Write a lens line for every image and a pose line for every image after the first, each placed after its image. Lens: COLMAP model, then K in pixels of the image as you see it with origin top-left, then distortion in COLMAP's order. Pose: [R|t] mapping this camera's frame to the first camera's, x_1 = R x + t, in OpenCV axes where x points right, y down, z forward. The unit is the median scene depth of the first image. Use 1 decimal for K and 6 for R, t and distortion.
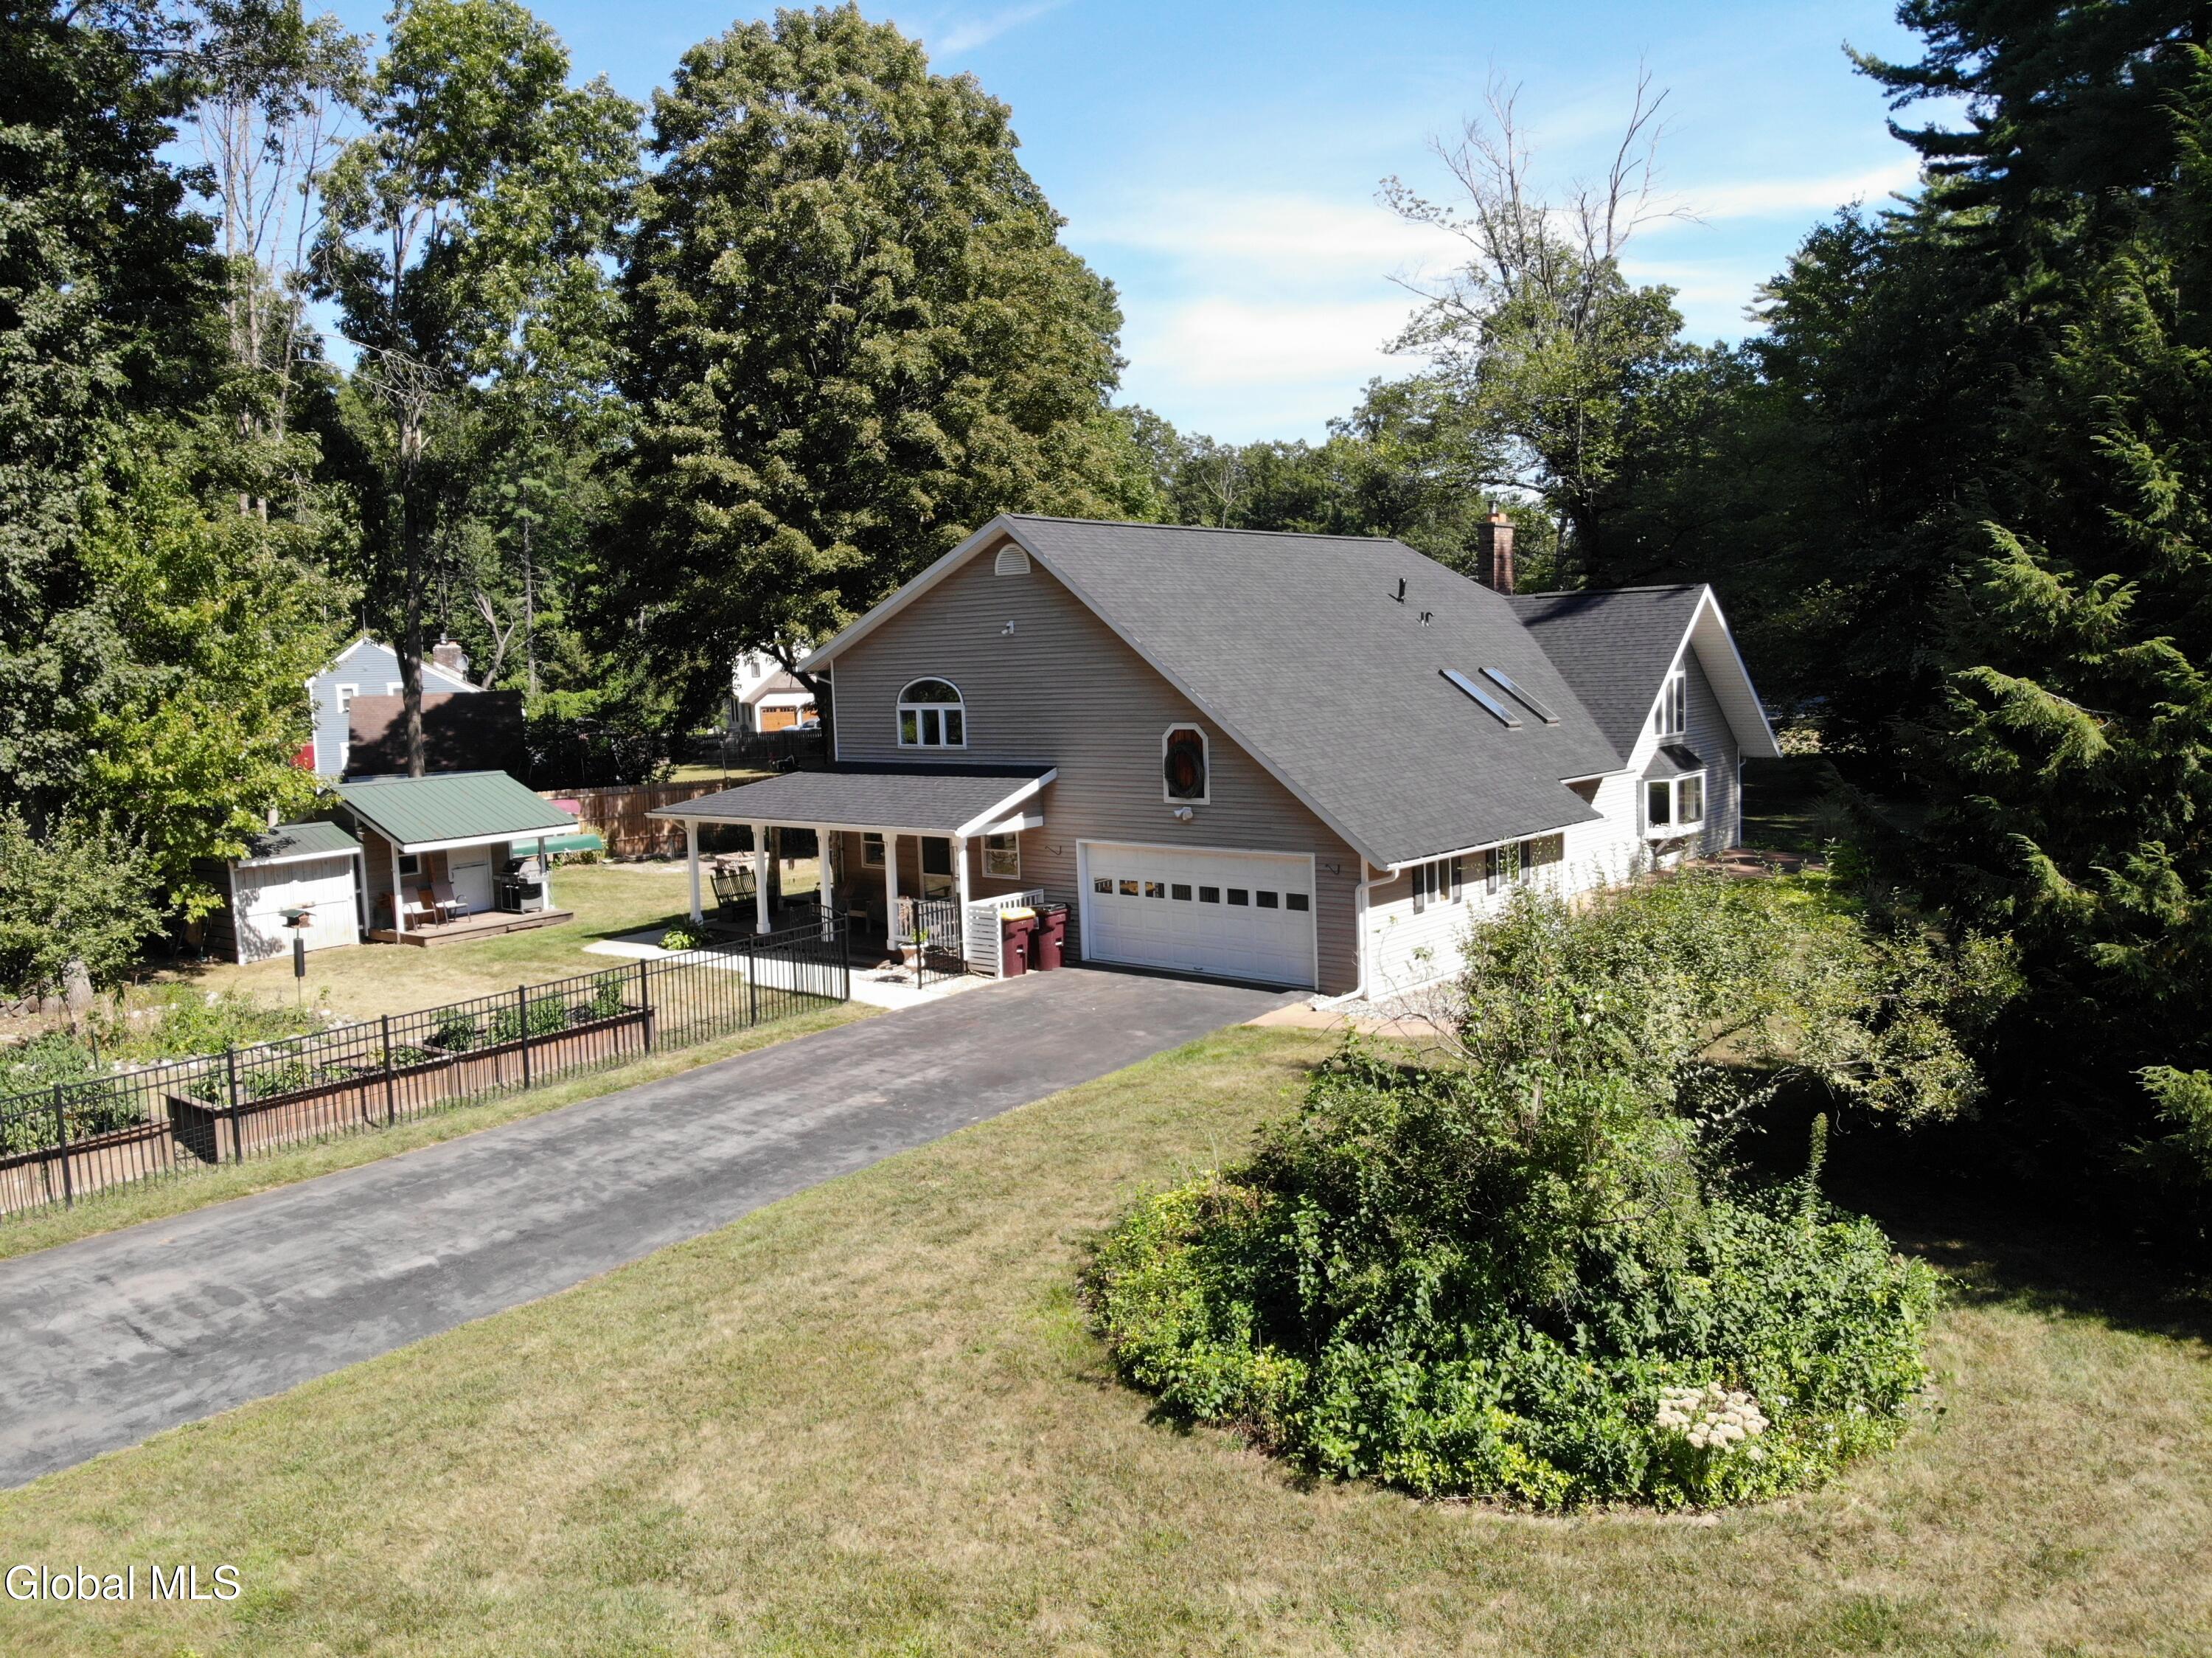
lens RADIAL K [[1615.5, 0, 1061.7], [0, 1615.5, 862.5], [0, 0, 1]] dist [-0.010953, -0.049476]
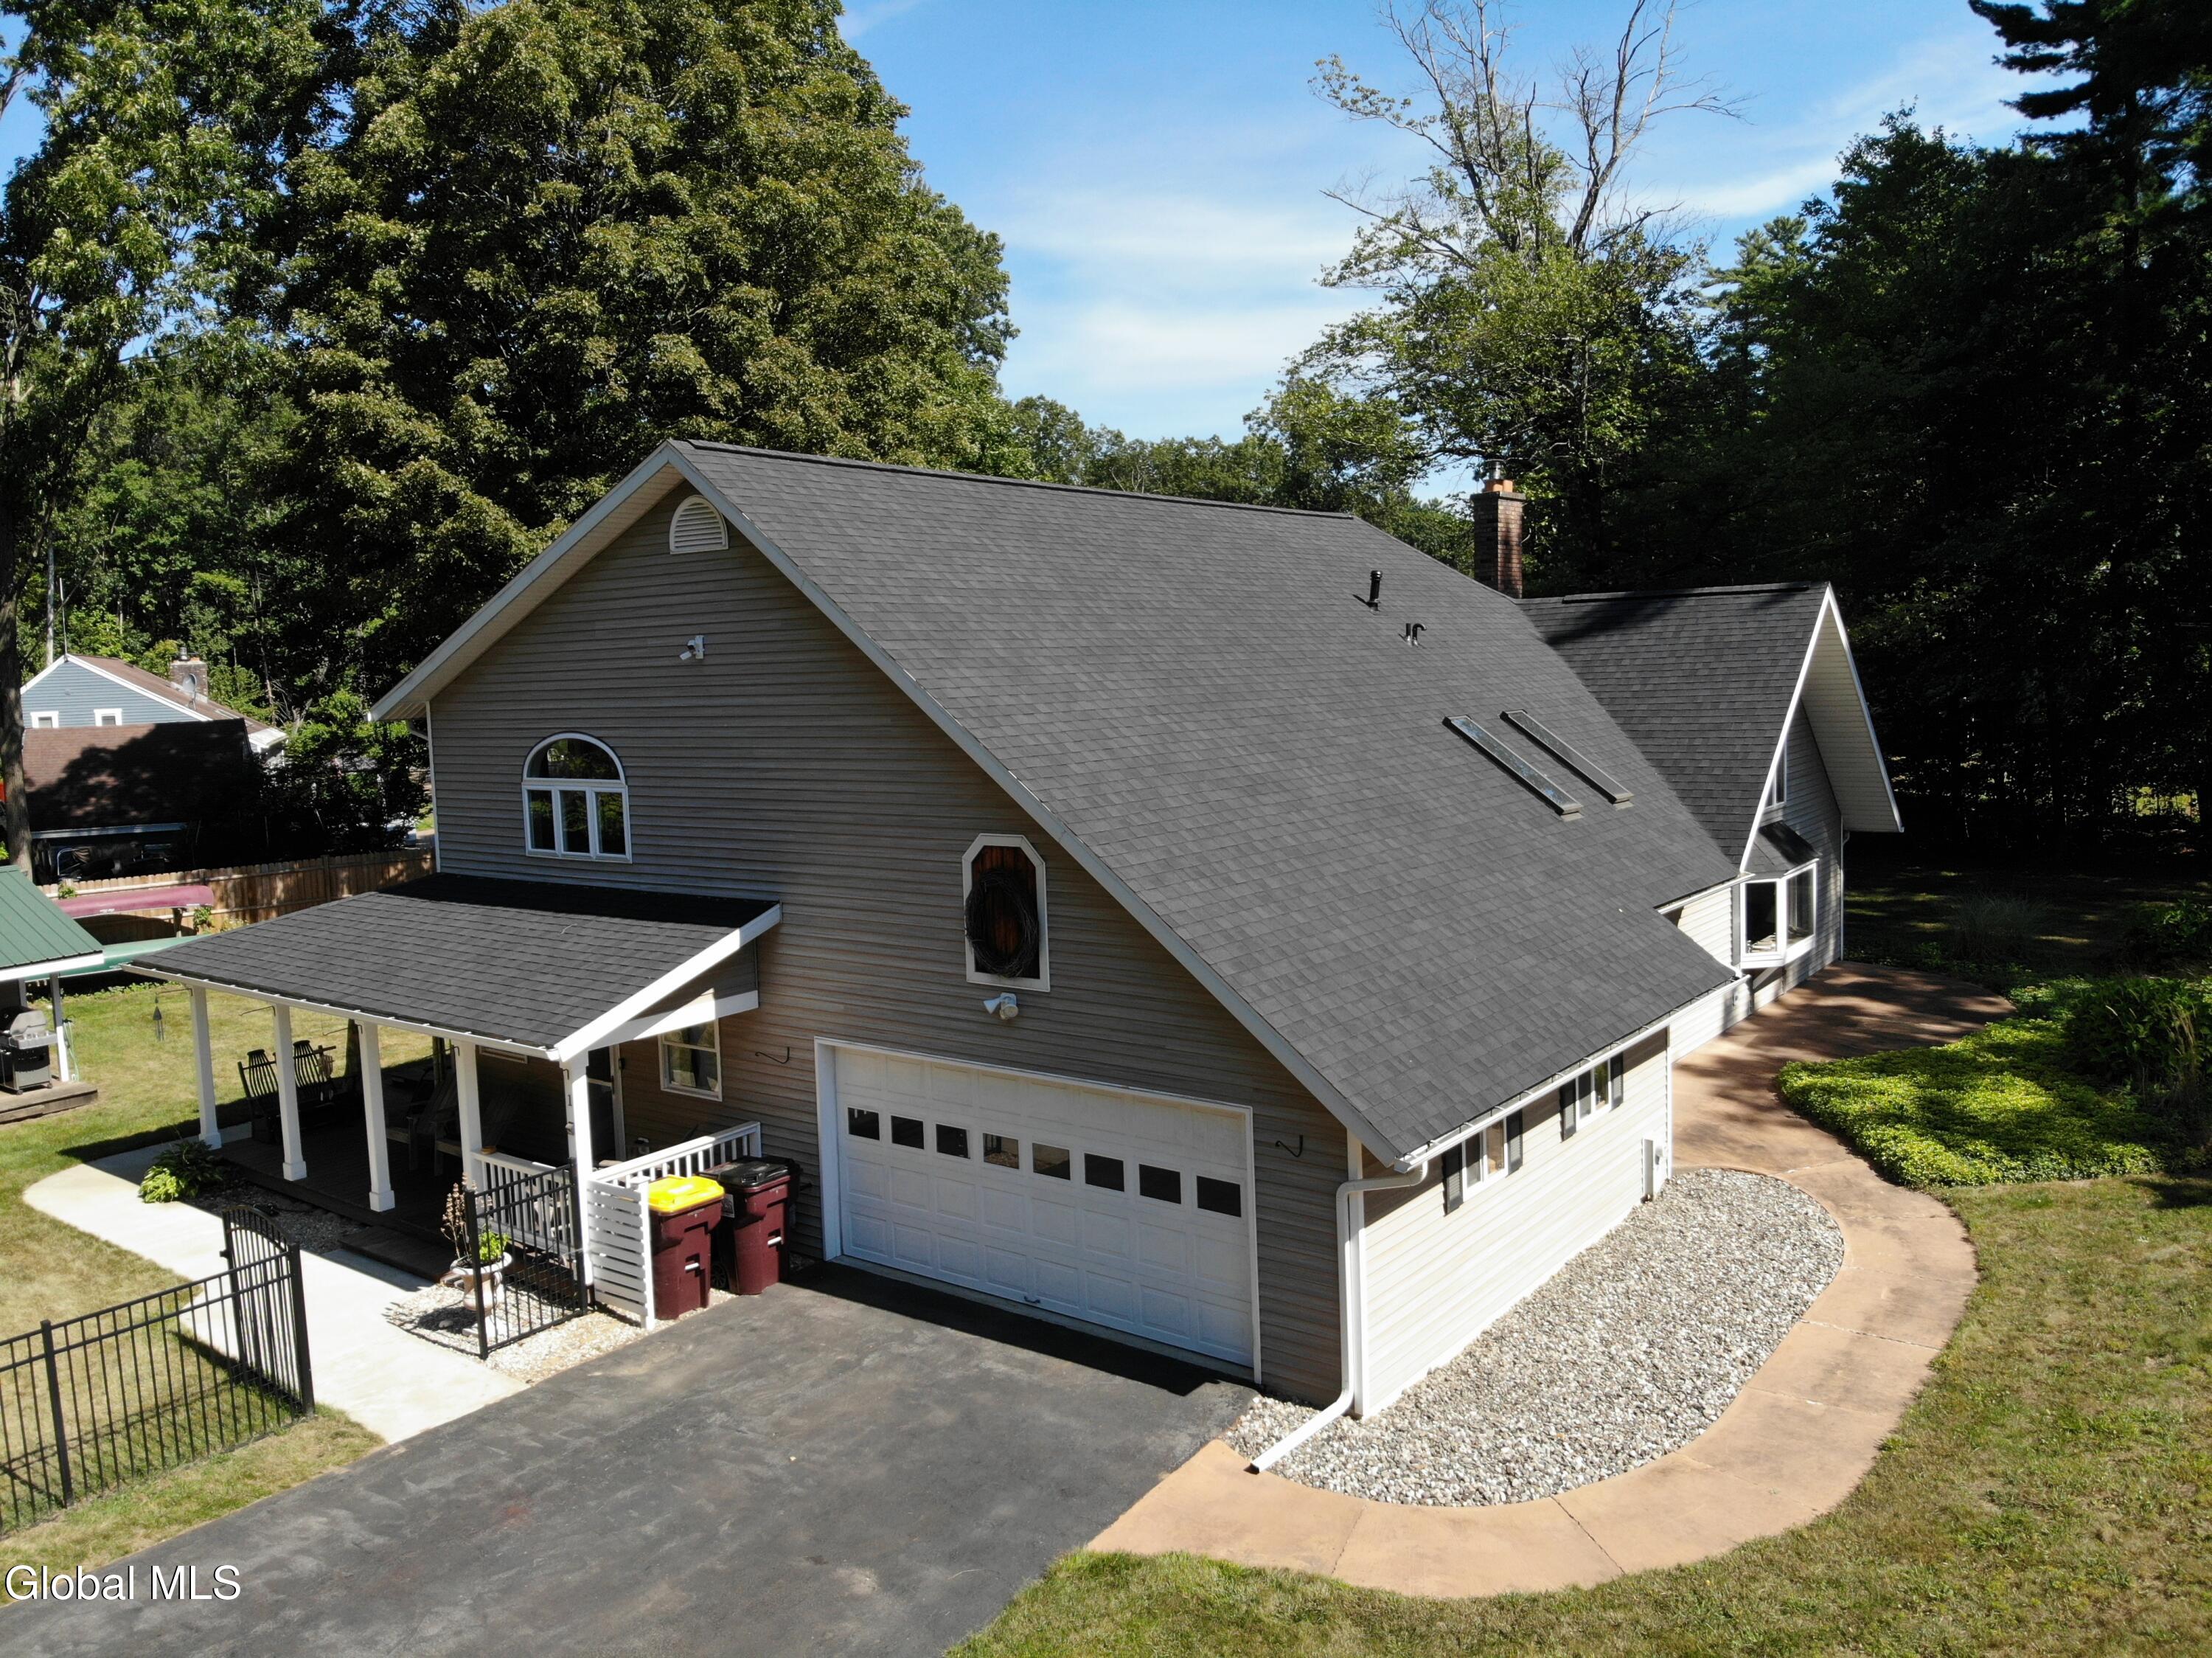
lens RADIAL K [[1615.5, 0, 1087.5], [0, 1615.5, 836.0], [0, 0, 1]] dist [-0.010953, -0.049476]
pose [[0.997782, -0.004717, 0.066394, 0.047482], [0.006104, 0.999767, -0.020699, -0.051282], [-0.066281, 0.021059, 0.997579, 0.326633]]
